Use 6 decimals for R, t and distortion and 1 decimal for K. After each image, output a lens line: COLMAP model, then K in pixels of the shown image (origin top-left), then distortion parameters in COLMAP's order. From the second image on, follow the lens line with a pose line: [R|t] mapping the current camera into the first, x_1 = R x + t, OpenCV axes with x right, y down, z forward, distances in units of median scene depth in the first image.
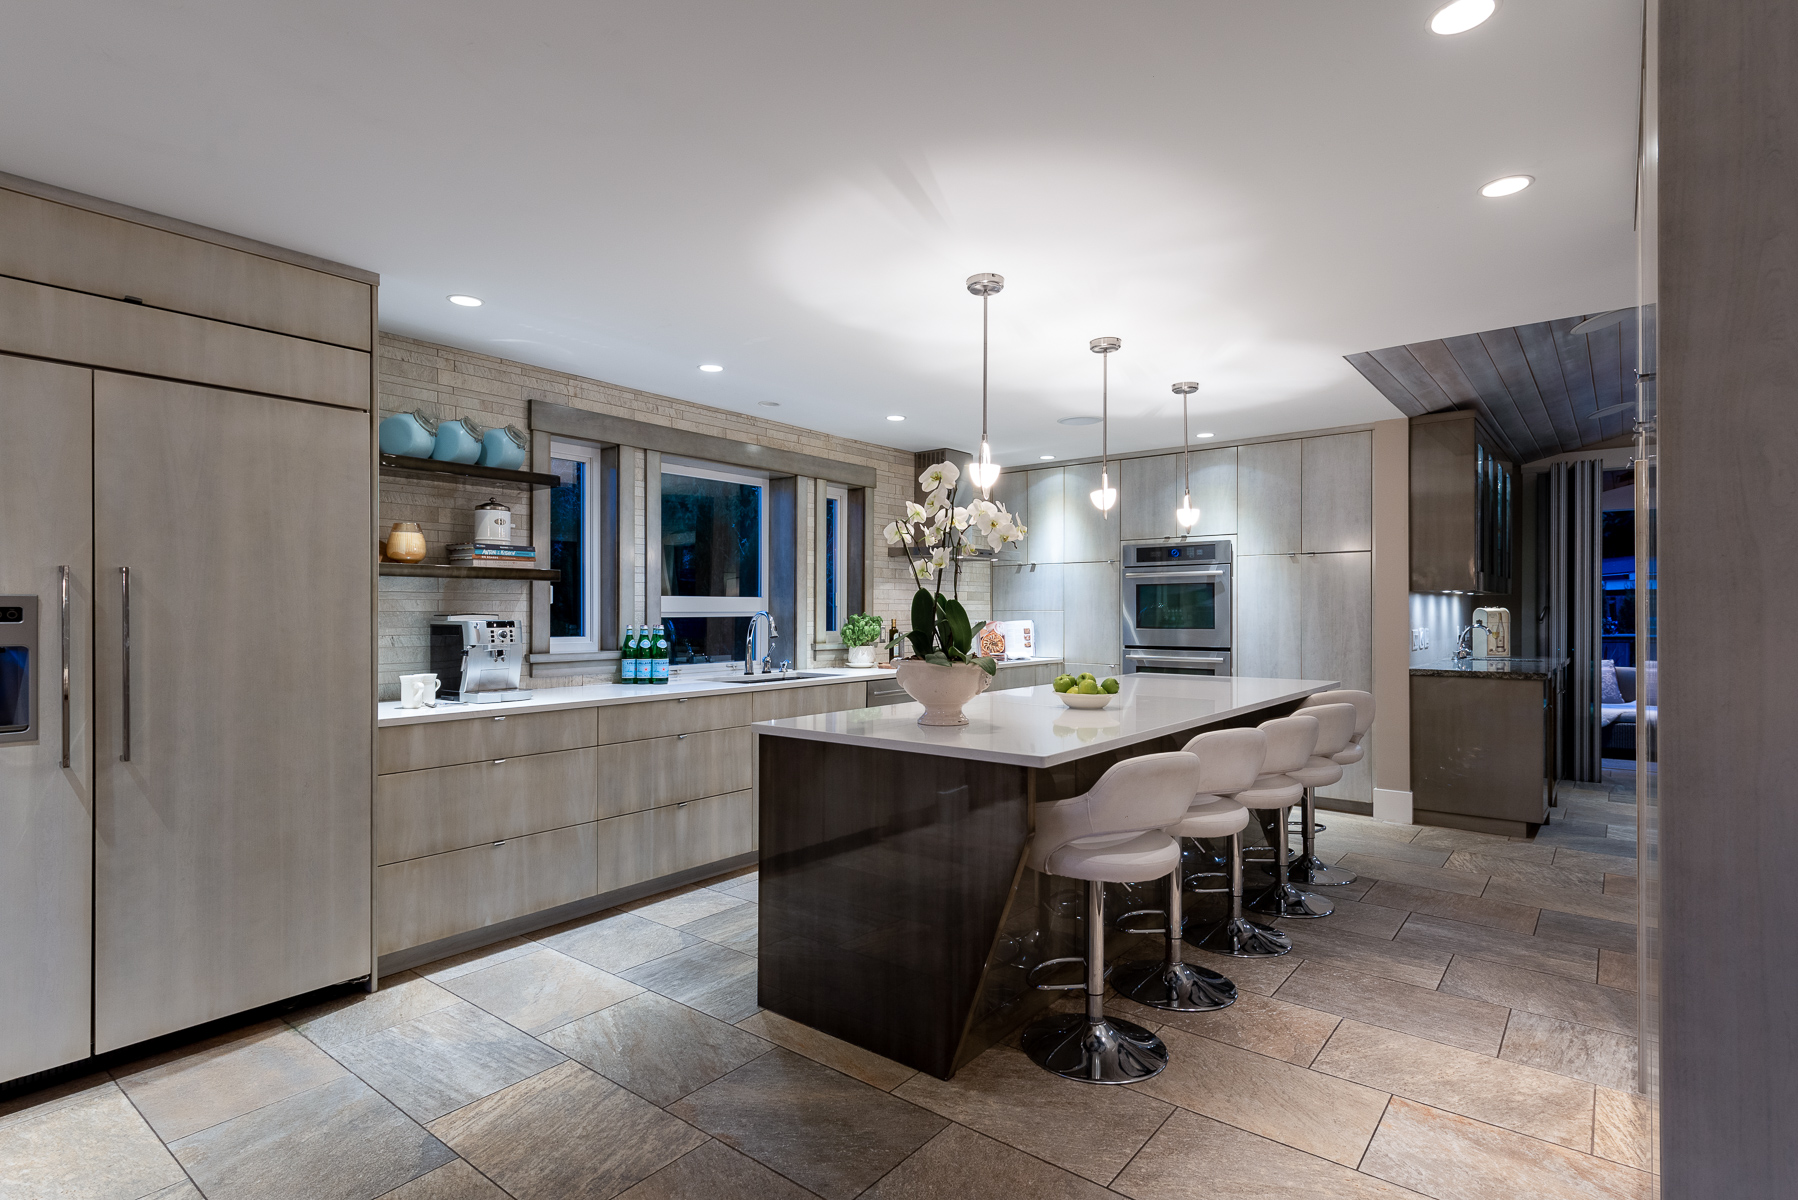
lens RADIAL K [[895.0, 0, 899.0], [0, 895.0, 600.0], [0, 0, 1]] dist [0.018549, -0.000932]
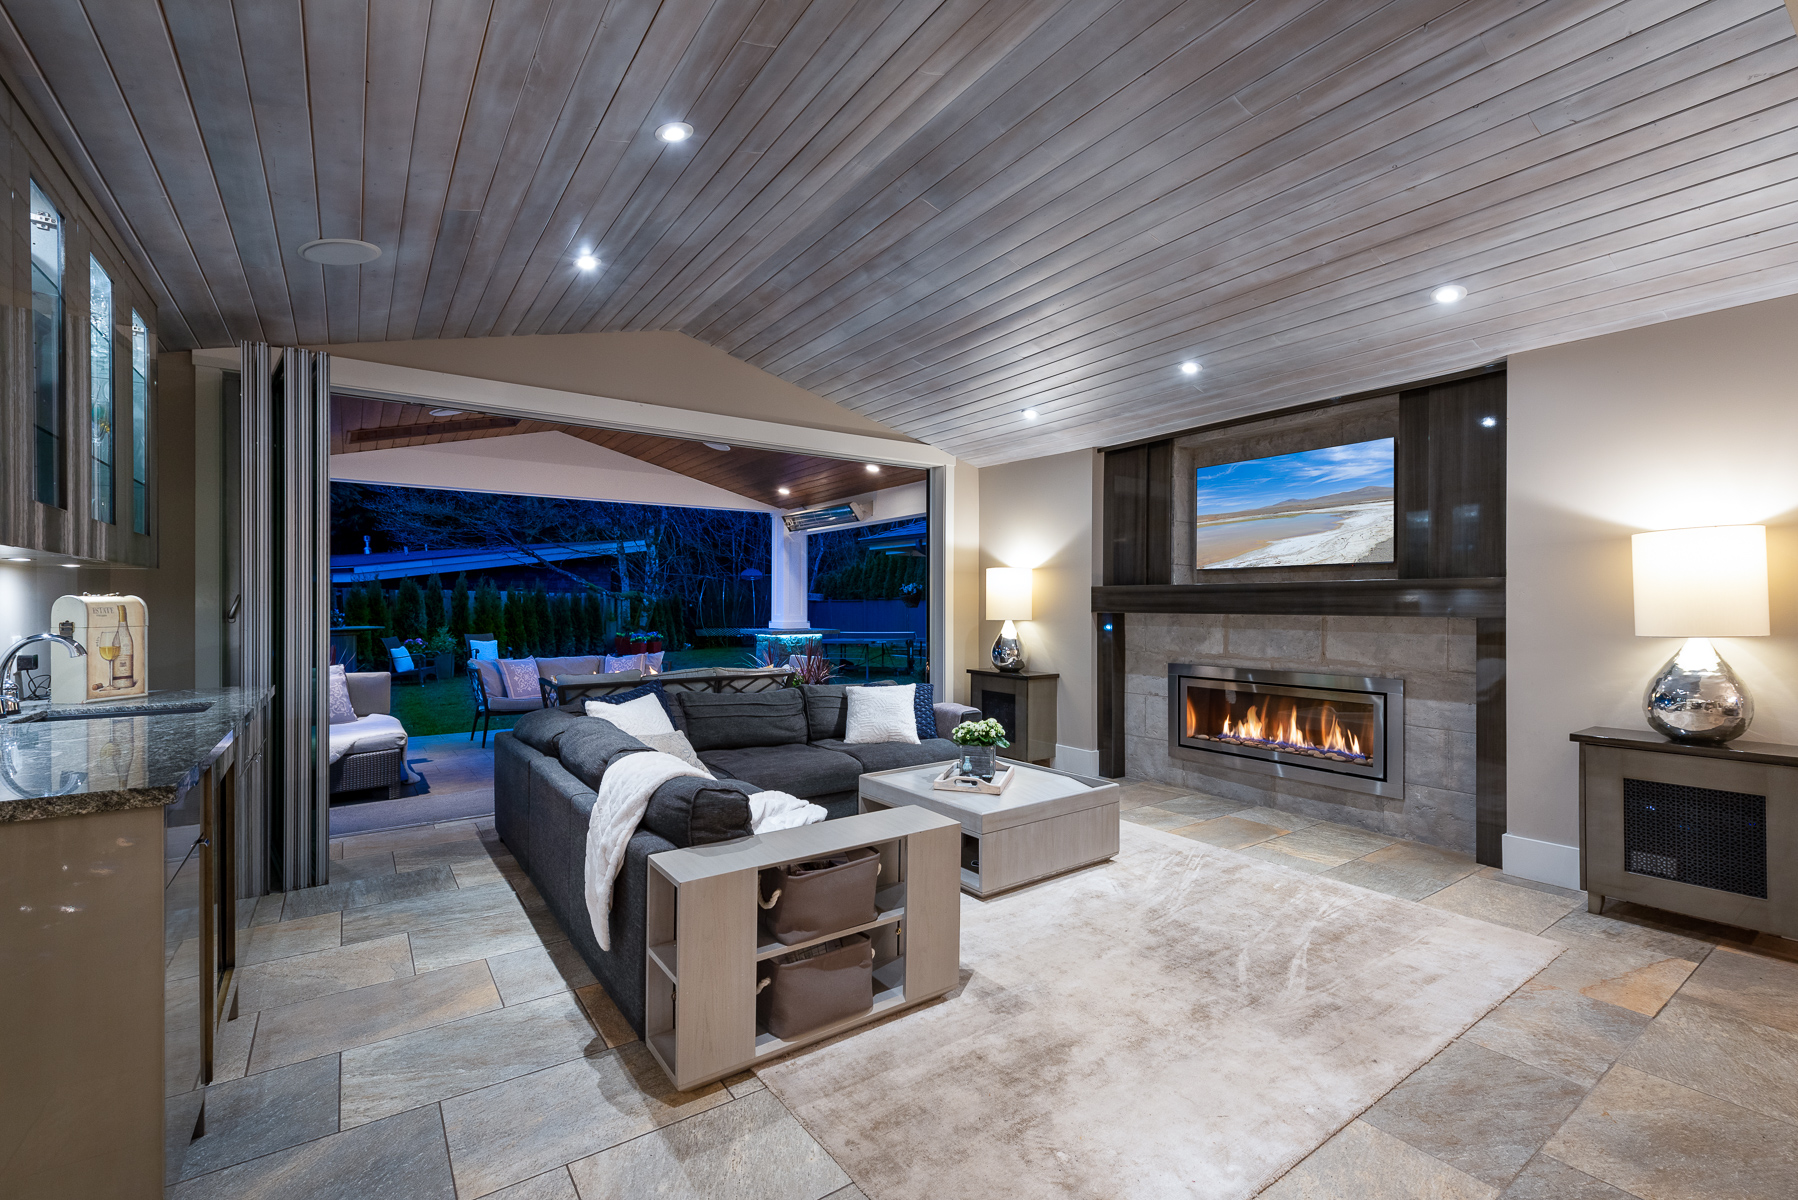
lens RADIAL K [[782.9, 0, 899.0], [0, 782.9, 600.0], [0, 0, 1]] dist [0.001040, 0.000306]
pose [[0.278124, -0.001752, 0.960544, 0.351207], [-0.004891, 0.999983, 0.003239, 0.007386], [-0.960533, -0.005599, 0.278111, 0.452893]]
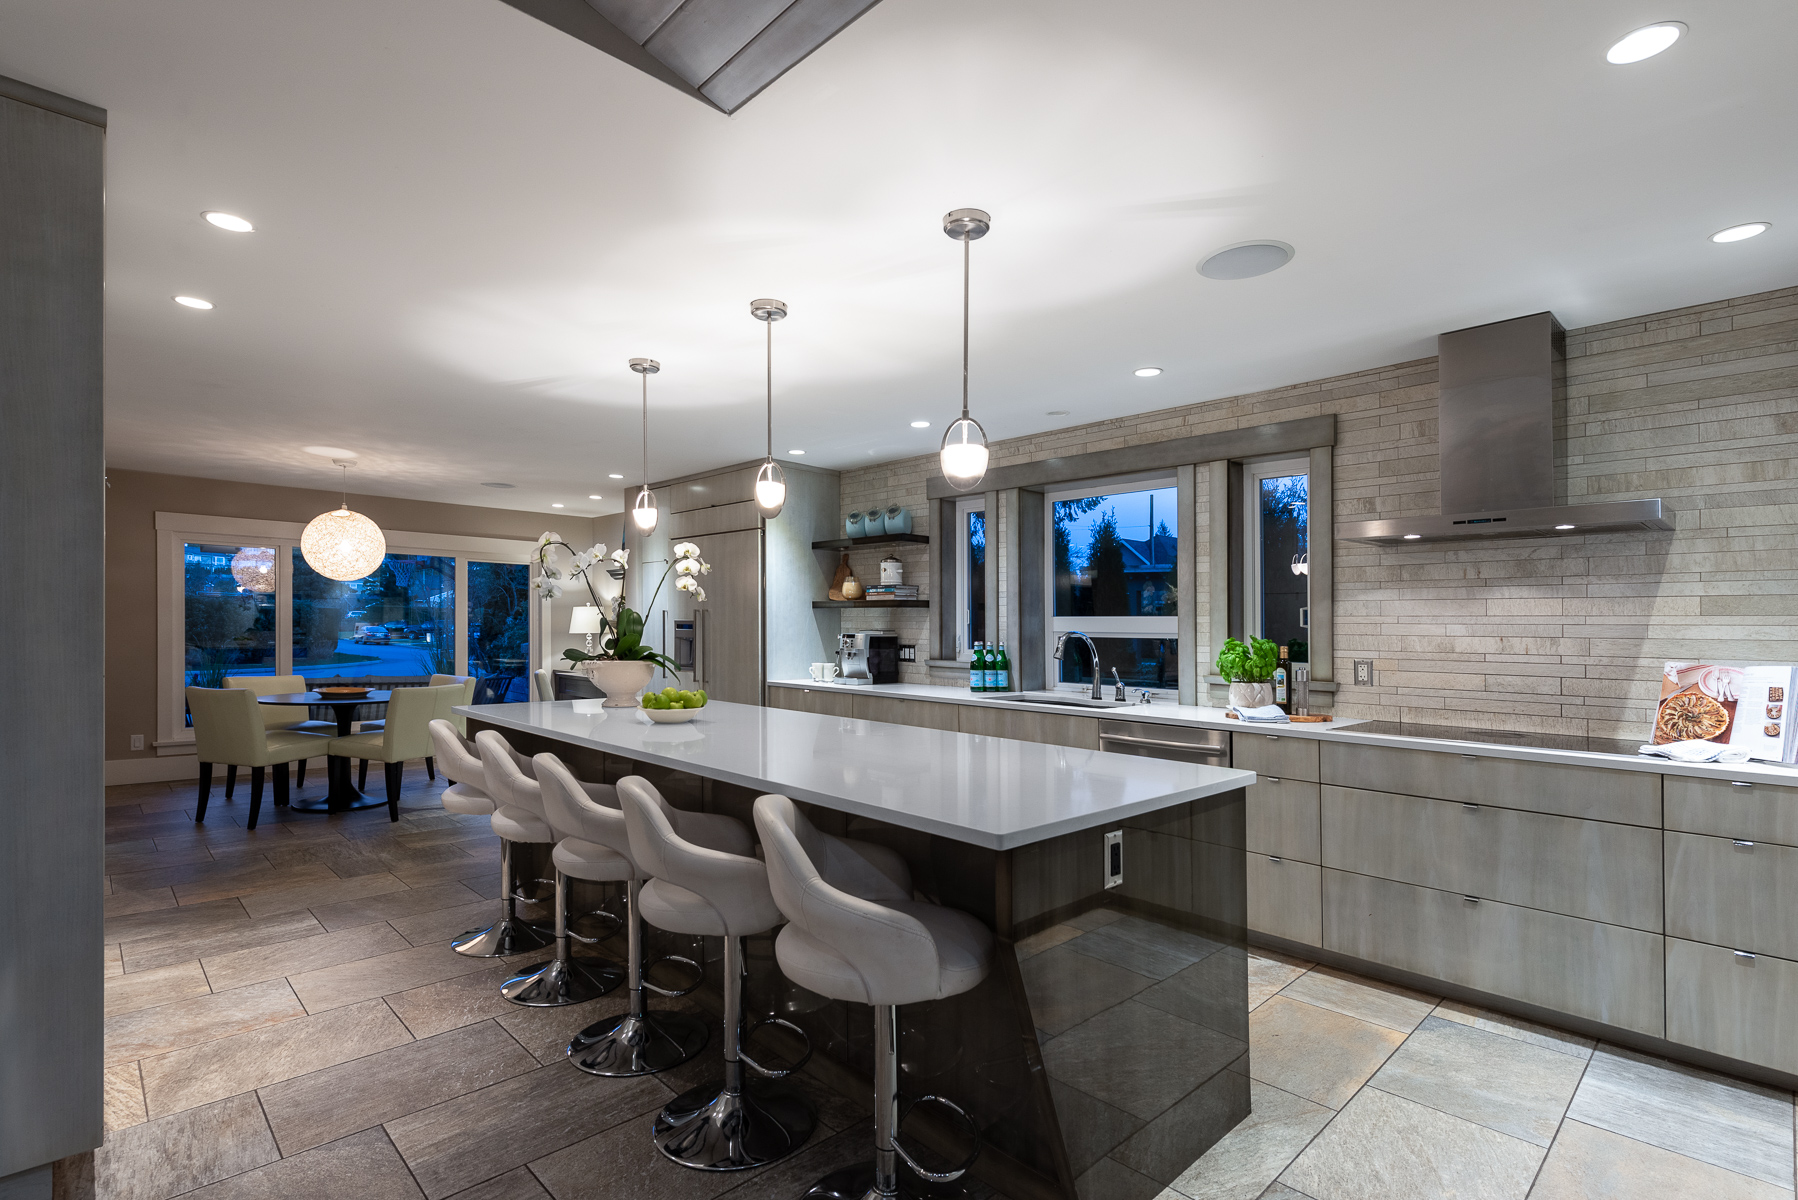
lens RADIAL K [[857.8, 0, 894.8], [0, 857.8, 628.4], [0, 0, 1]] dist [0.015426, 0.000159]
pose [[-0.132114, 0.002086, -0.991232, 1.362267], [0.001471, 0.999997, 0.001909, 0.013426], [0.991233, -0.001206, -0.132117, 1.648210]]
